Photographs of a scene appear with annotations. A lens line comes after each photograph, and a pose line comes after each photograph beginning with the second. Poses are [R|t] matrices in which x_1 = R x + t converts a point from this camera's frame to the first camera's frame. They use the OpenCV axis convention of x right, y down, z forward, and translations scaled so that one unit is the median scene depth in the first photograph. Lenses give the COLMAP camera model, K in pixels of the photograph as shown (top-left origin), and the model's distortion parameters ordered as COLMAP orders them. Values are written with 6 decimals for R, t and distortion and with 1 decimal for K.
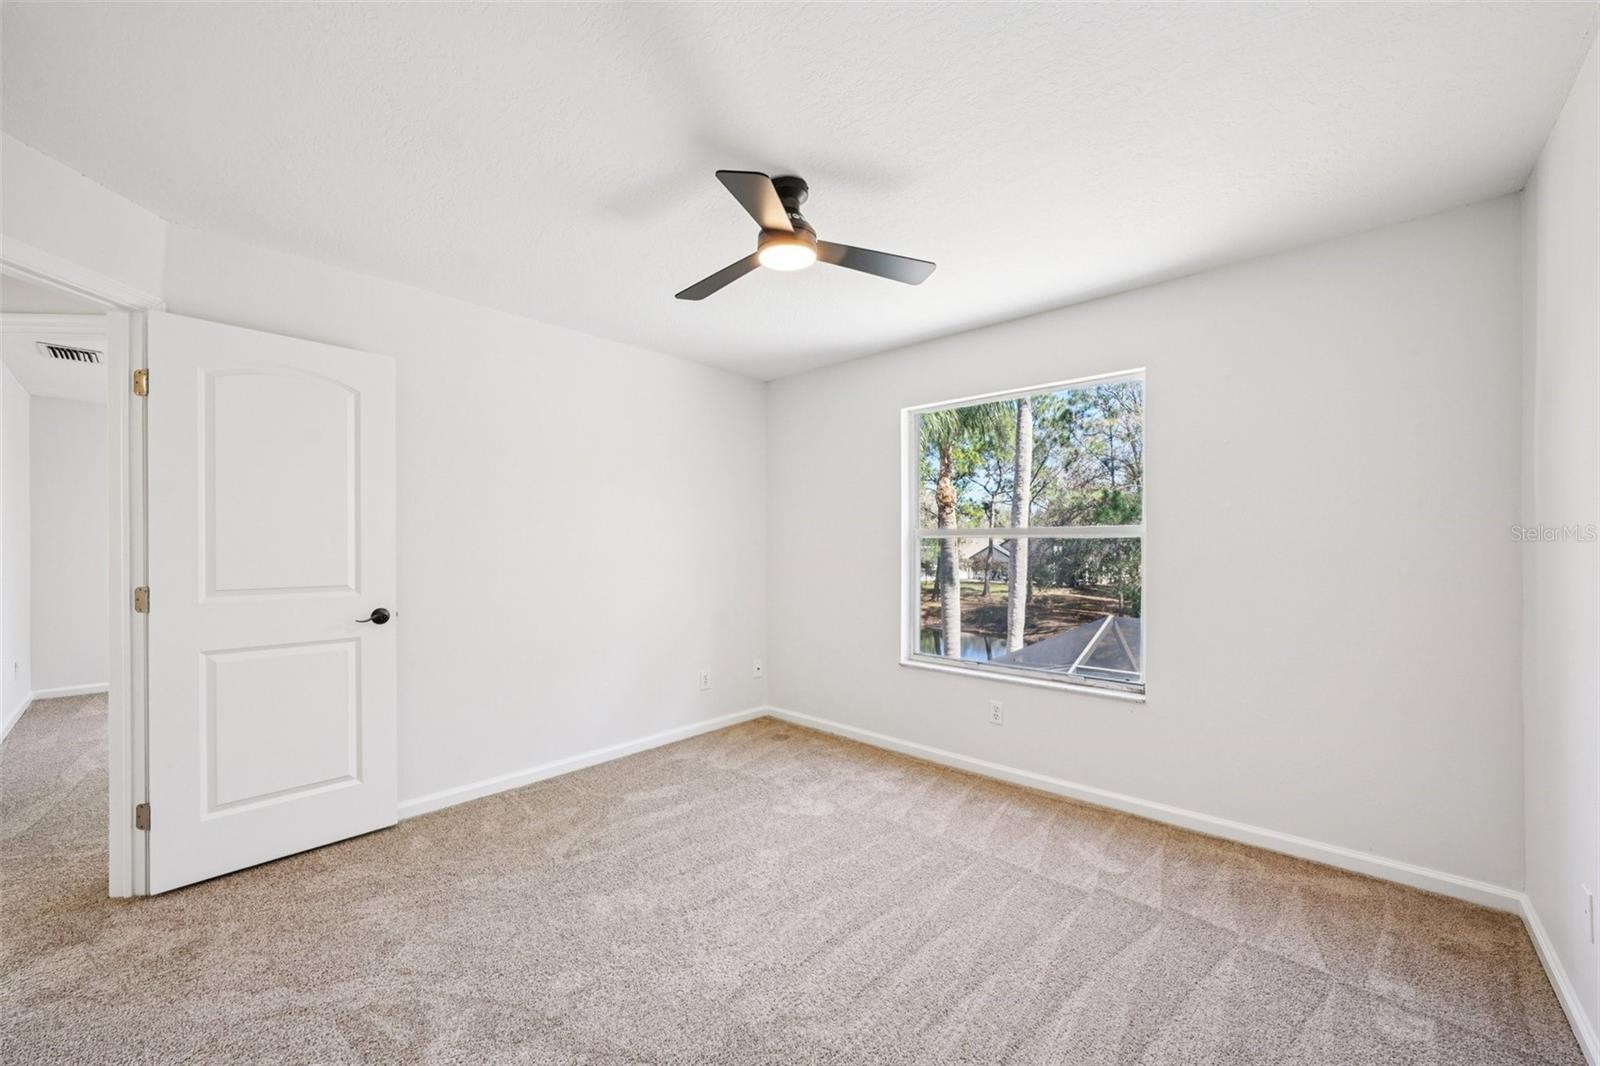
lens RADIAL K [[617.7, 0, 792.7], [0, 617.7, 541.7], [0, 0, 1]] dist [0.000698, 0.000748]
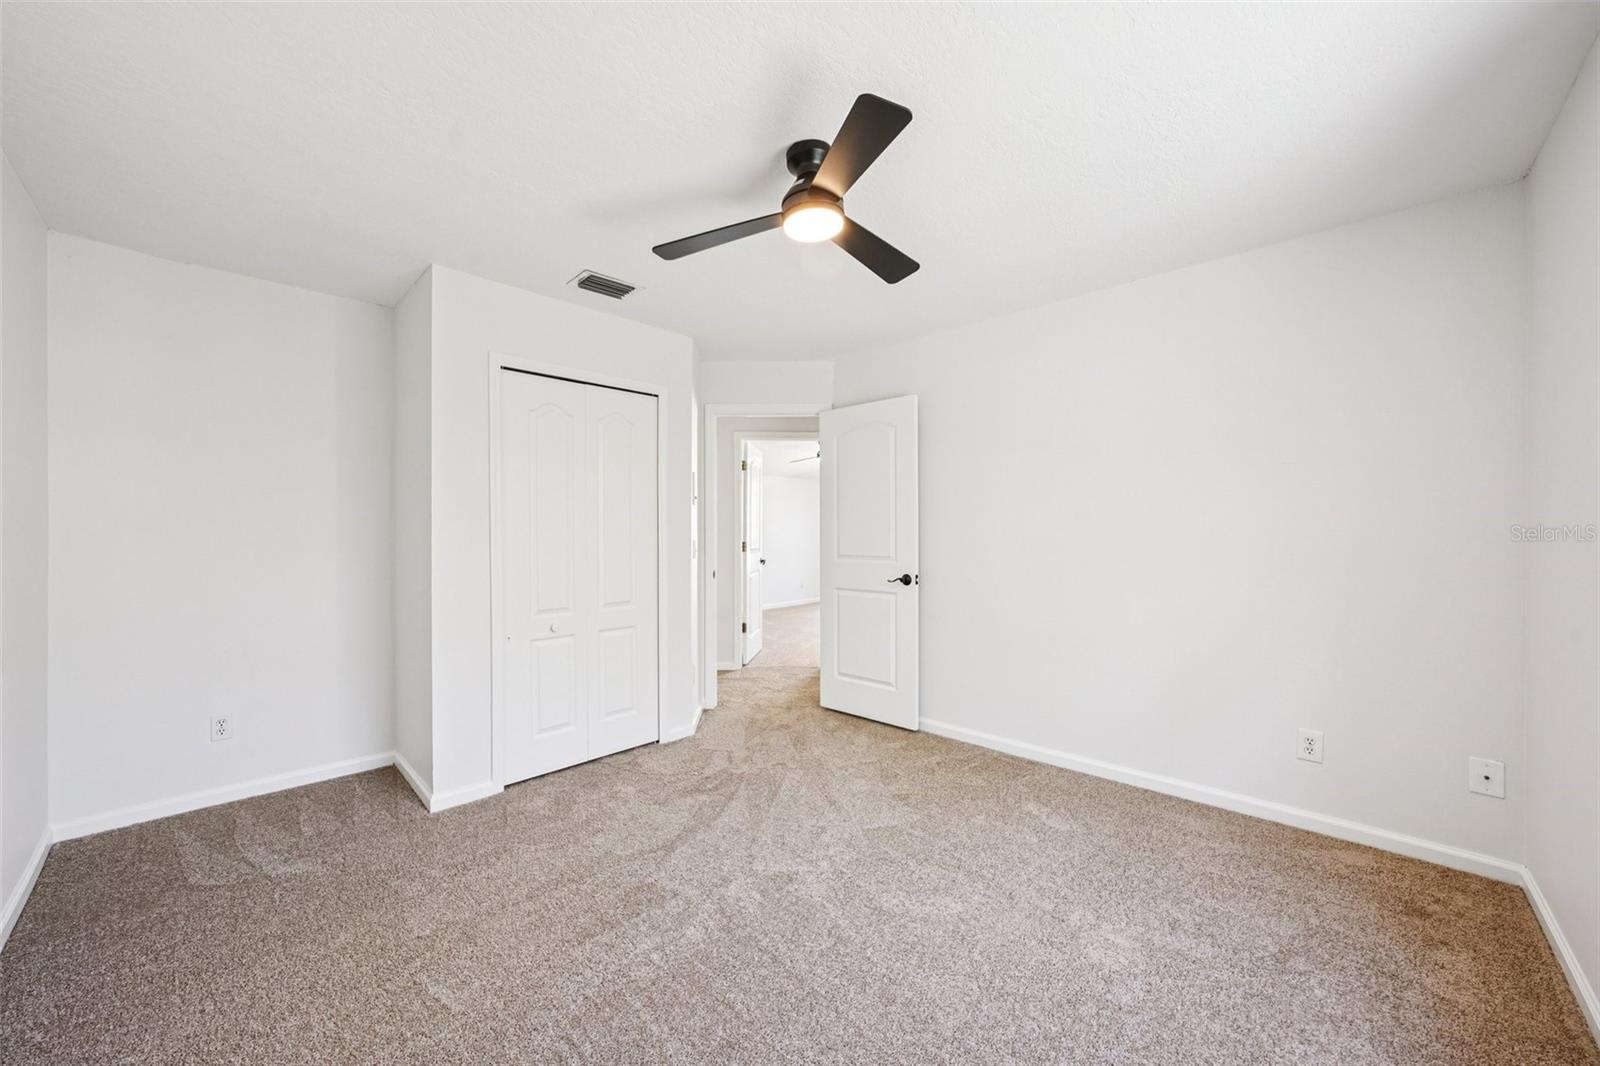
lens RADIAL K [[605.8, 0, 804.6], [0, 605.8, 531.5], [0, 0, 1]] dist [-0.013384, 0.002589]
pose [[-0.023305, 0.005563, -0.999713, 0.660622], [0.016641, 0.999848, 0.005176, -0.001721], [0.999590, -0.016516, -0.023394, 0.725567]]
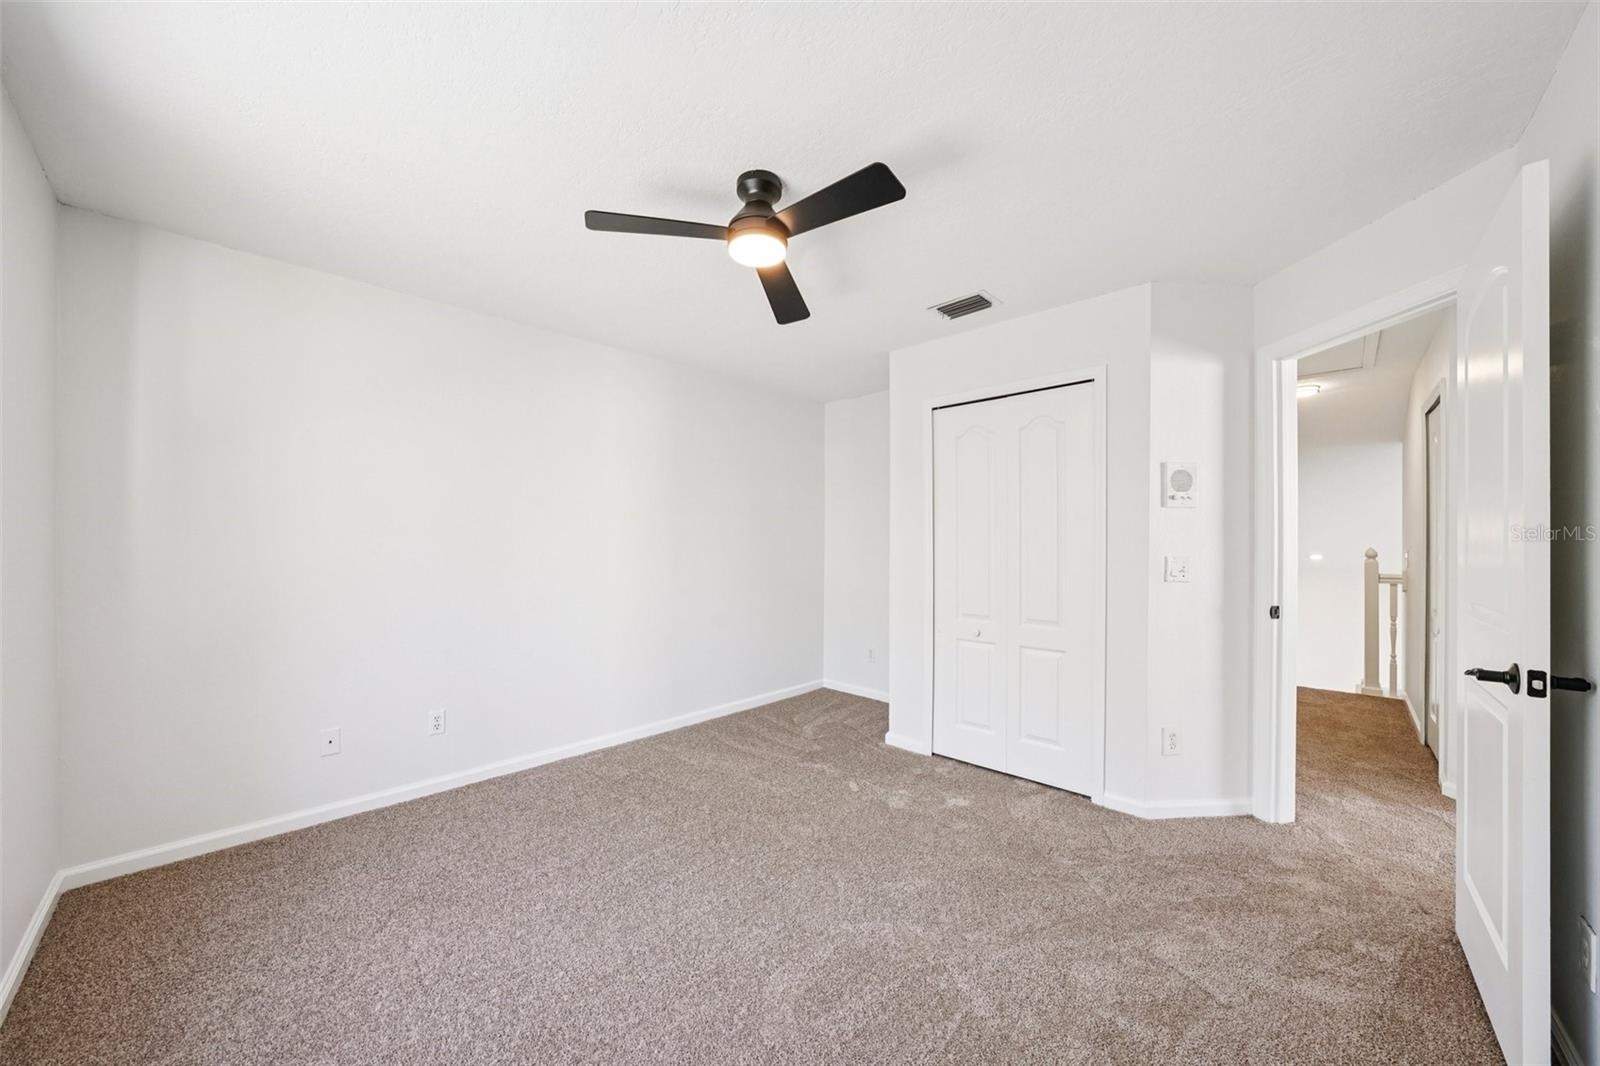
lens RADIAL K [[605.8, 0, 804.2], [0, 605.8, 538.1], [0, 0, 1]] dist [-0.013384, 0.002589]
pose [[-0.999308, 0.001029, 0.037187, -0.081641], [0.000461, 0.999883, -0.015280, 0.003420], [-0.037198, -0.015252, -0.999192, 1.401723]]
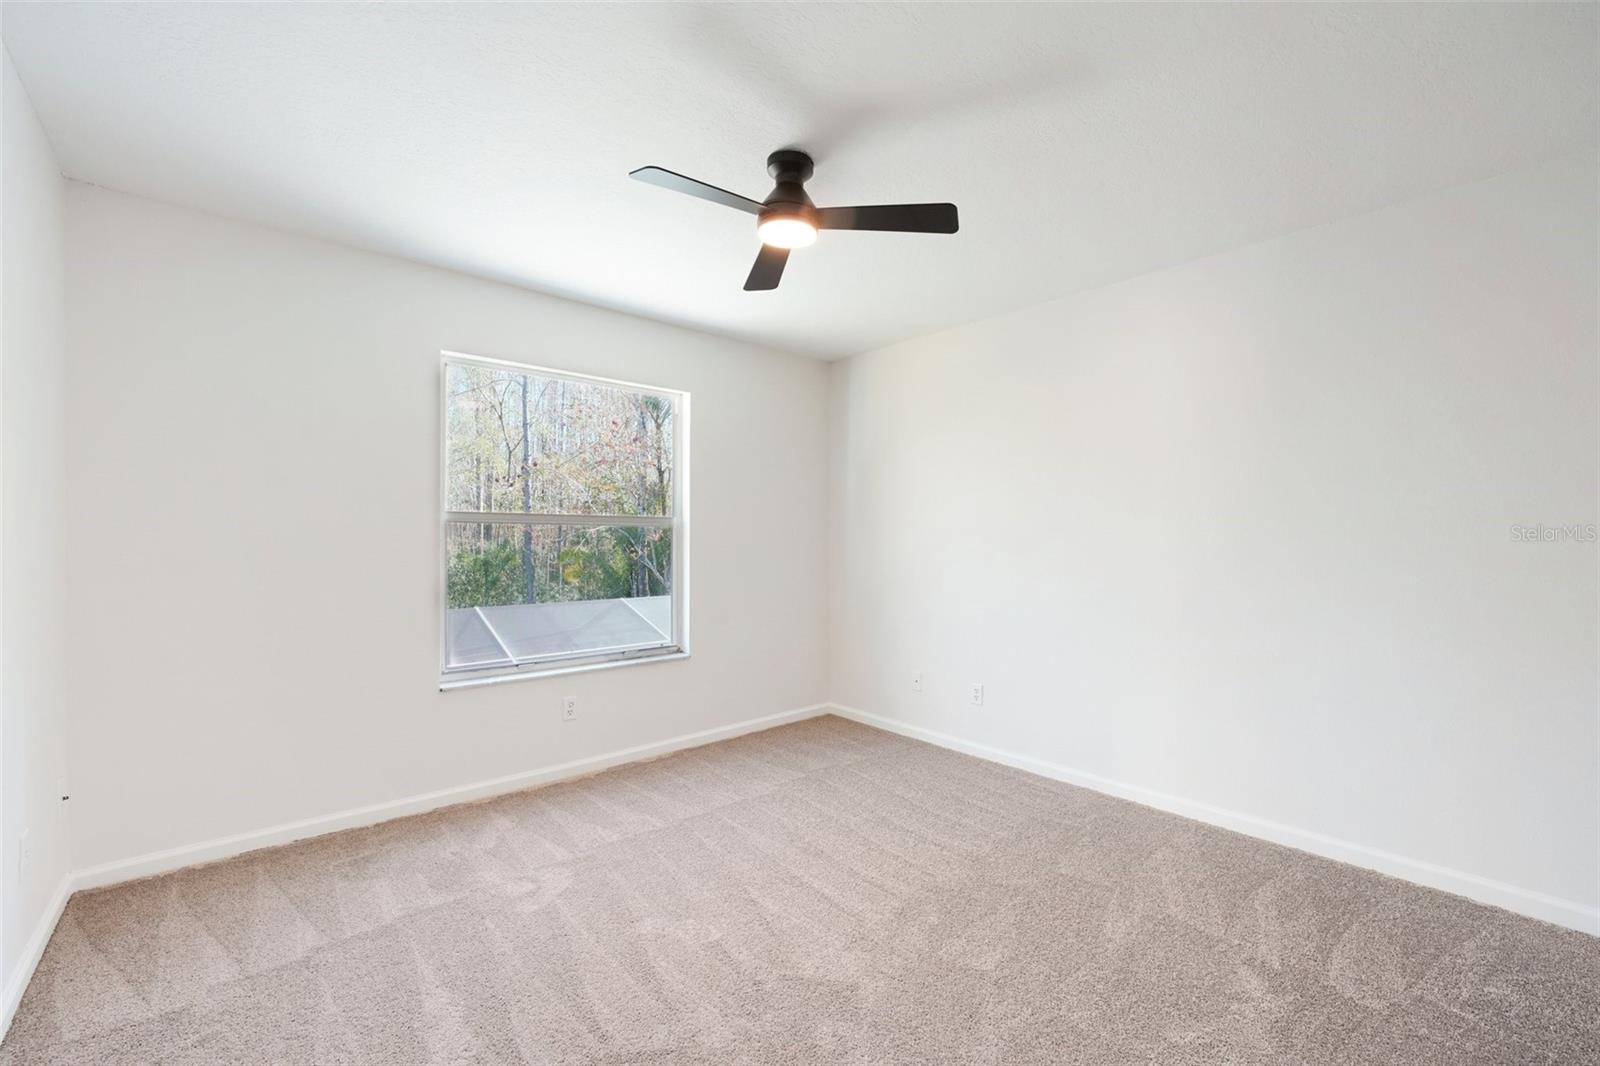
lens RADIAL K [[680.0, 0, 798.6], [0, 680.0, 532.5], [0, 0, 1]] dist [-0.000198, -0.000036]
pose [[0.103035, -0.006174, 0.994659, -0.738465], [-0.018333, 0.999799, 0.008105, -0.008998], [-0.994509, -0.019070, 0.102901, 0.603579]]
